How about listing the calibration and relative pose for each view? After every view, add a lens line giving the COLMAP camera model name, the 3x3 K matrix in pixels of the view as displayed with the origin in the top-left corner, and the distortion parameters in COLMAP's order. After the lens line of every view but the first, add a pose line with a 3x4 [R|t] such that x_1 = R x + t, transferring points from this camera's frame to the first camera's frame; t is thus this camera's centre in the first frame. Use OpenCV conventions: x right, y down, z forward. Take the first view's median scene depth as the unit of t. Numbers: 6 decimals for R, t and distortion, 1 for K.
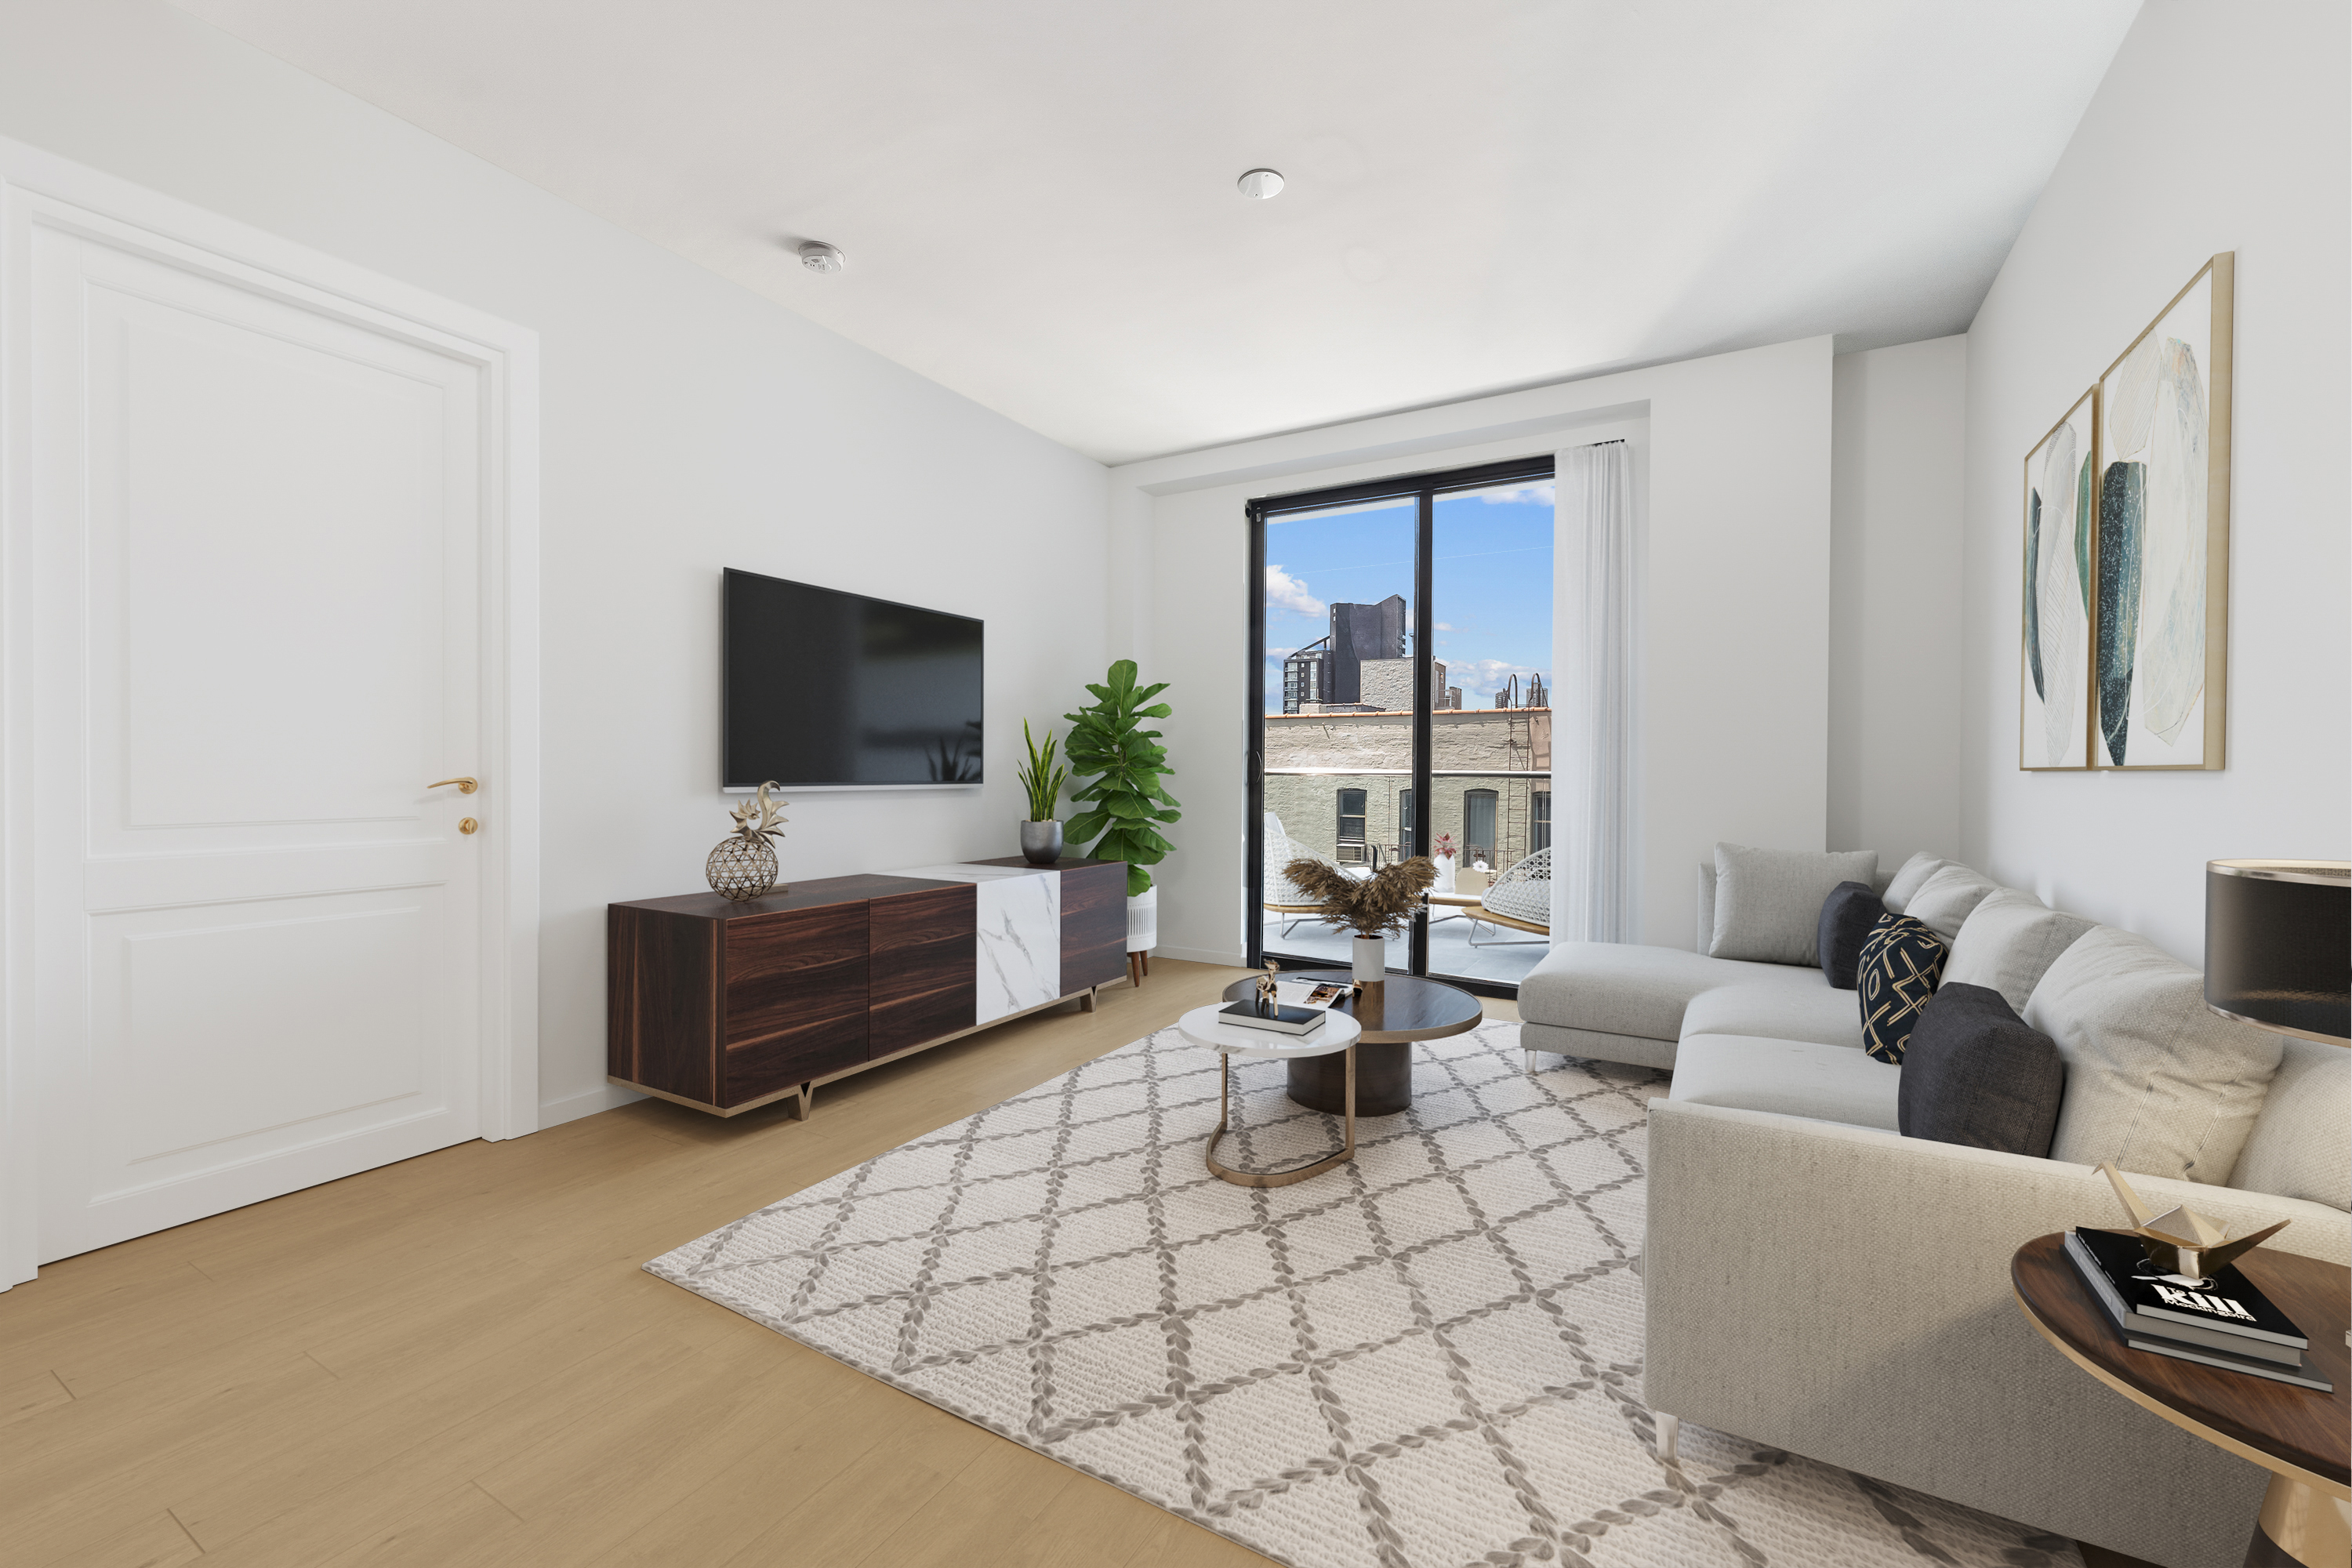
lens RADIAL K [[975.5, 0, 1176.0], [0, 975.5, 784.0], [0, 0, 1]] dist [-0.001154, -0.000102]
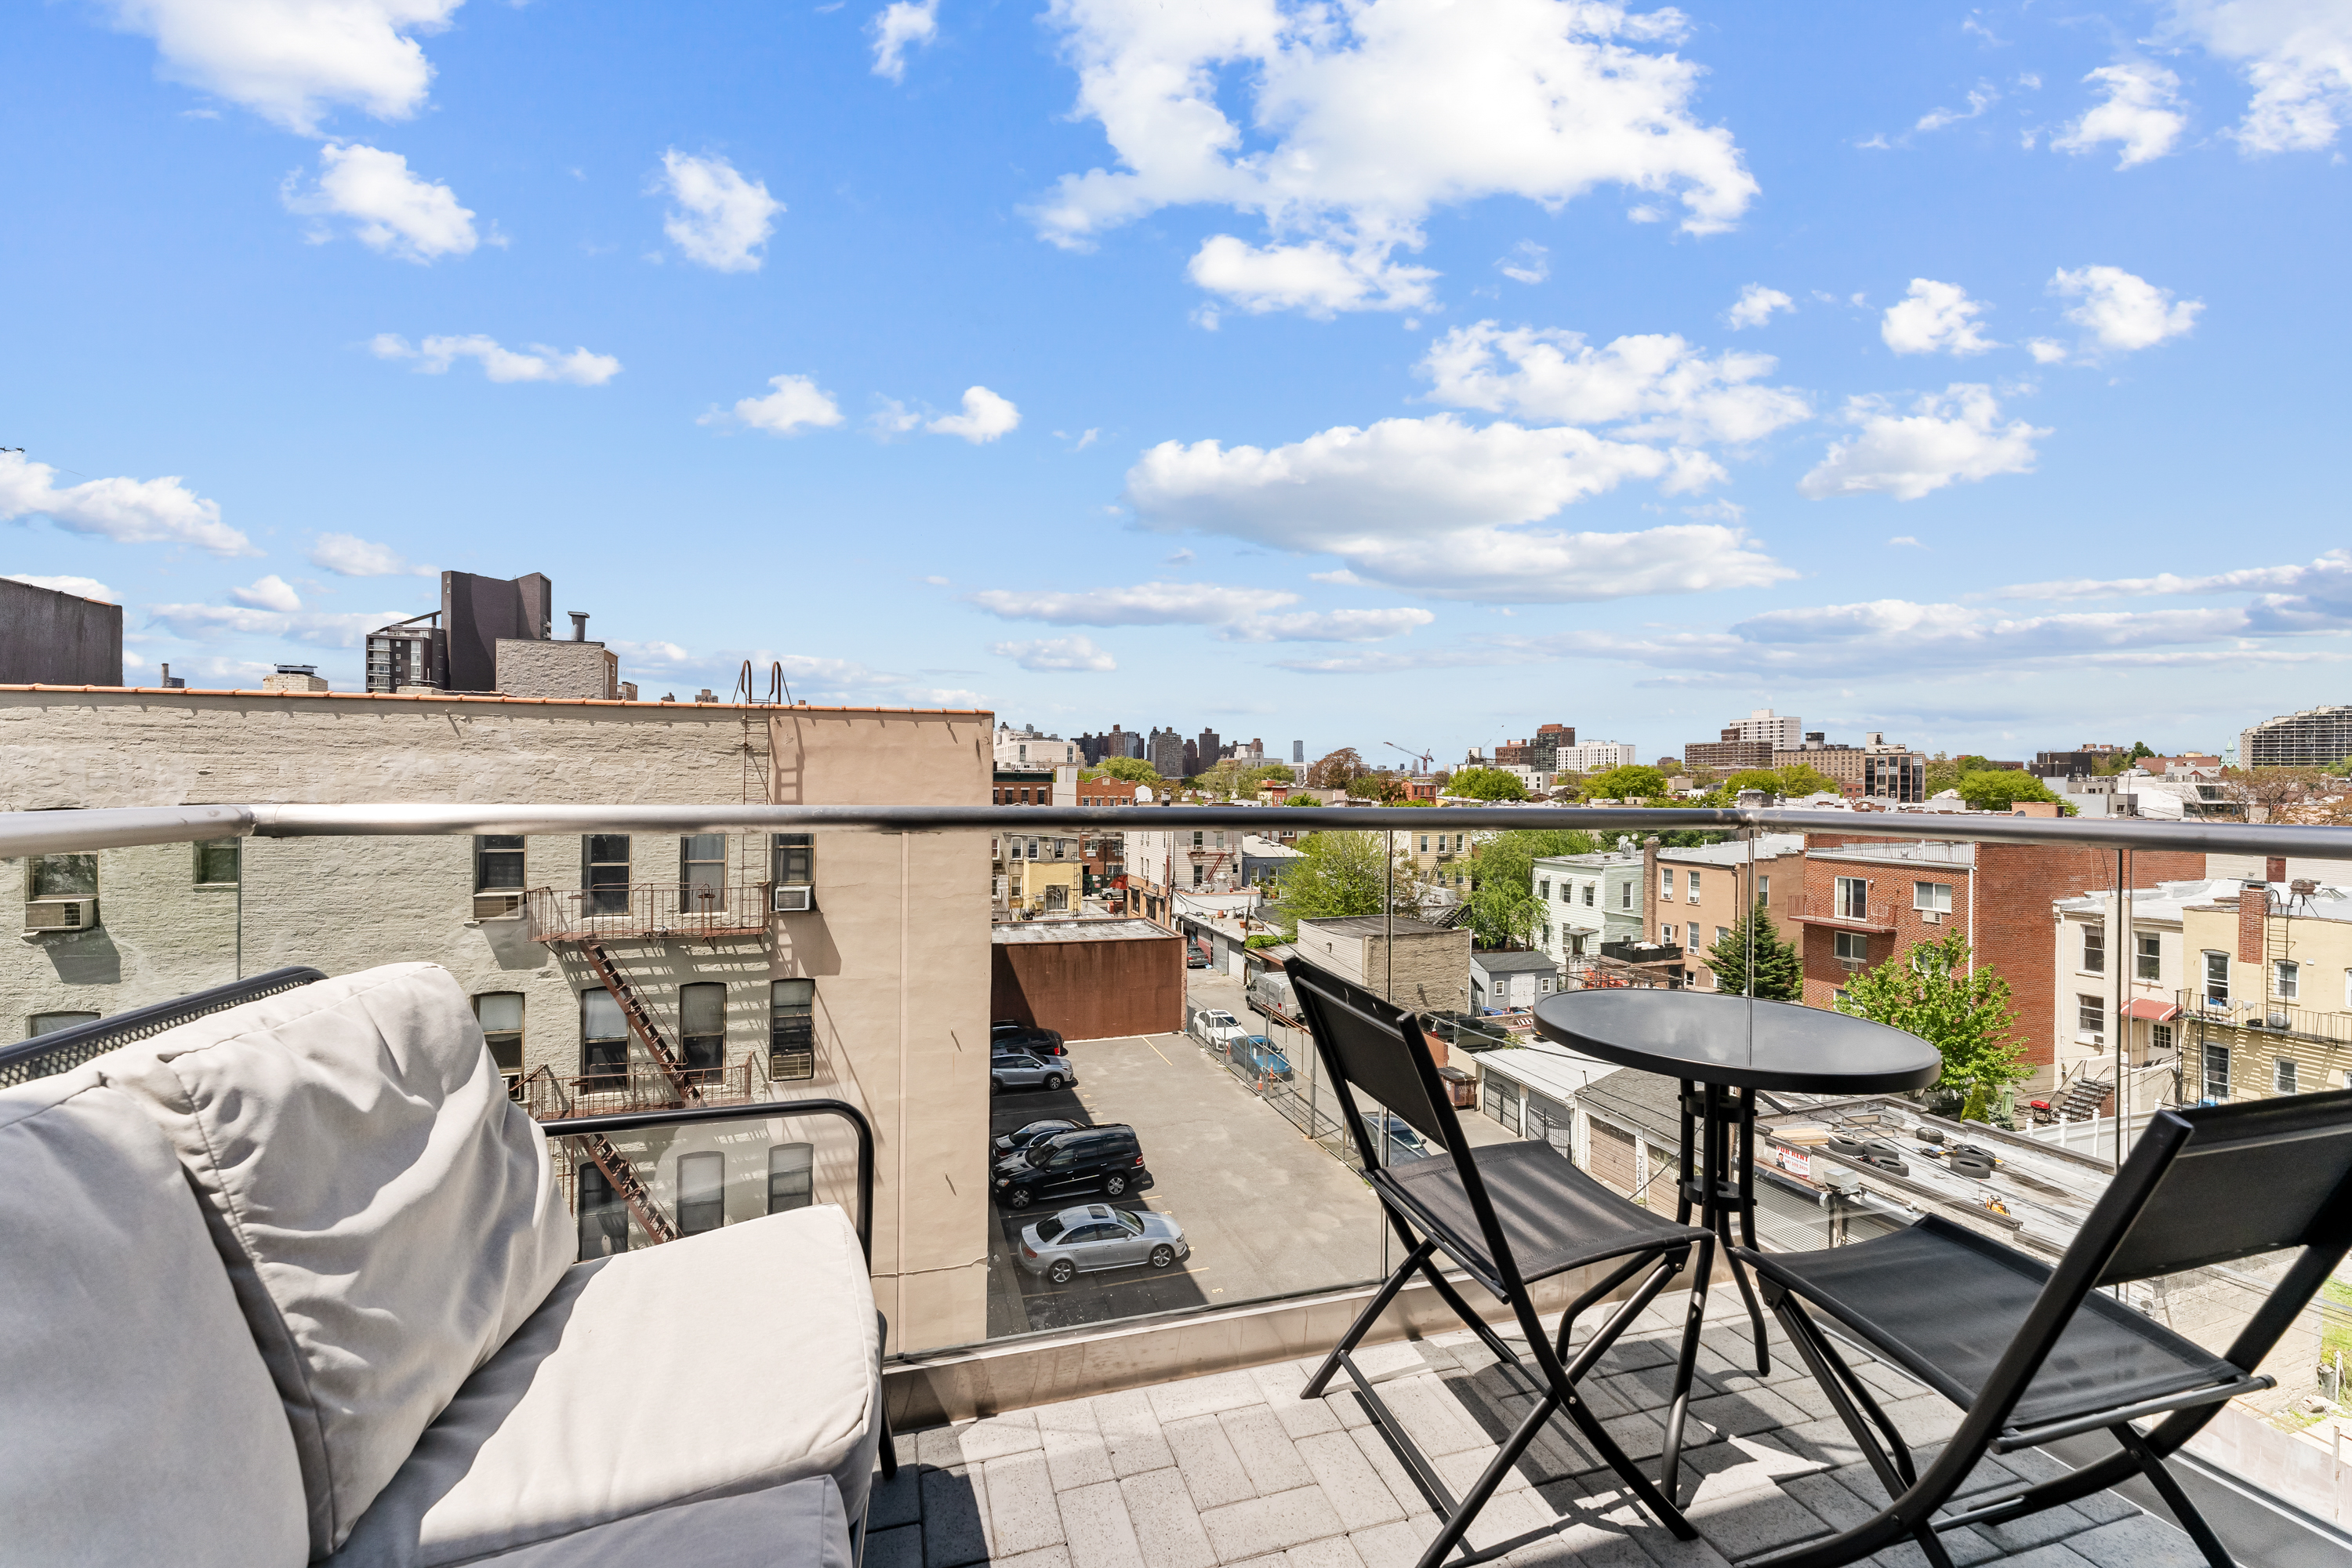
lens RADIAL K [[975.5, 0, 1176.0], [0, 975.5, 784.0], [0, 0, 1]] dist [-0.001154, -0.000102]
pose [[0.694157, 0.003895, 0.719813, 0.054709], [0.004708, 0.999939, -0.009951, -0.010942], [-0.719808, 0.010296, 0.694097, 0.616137]]
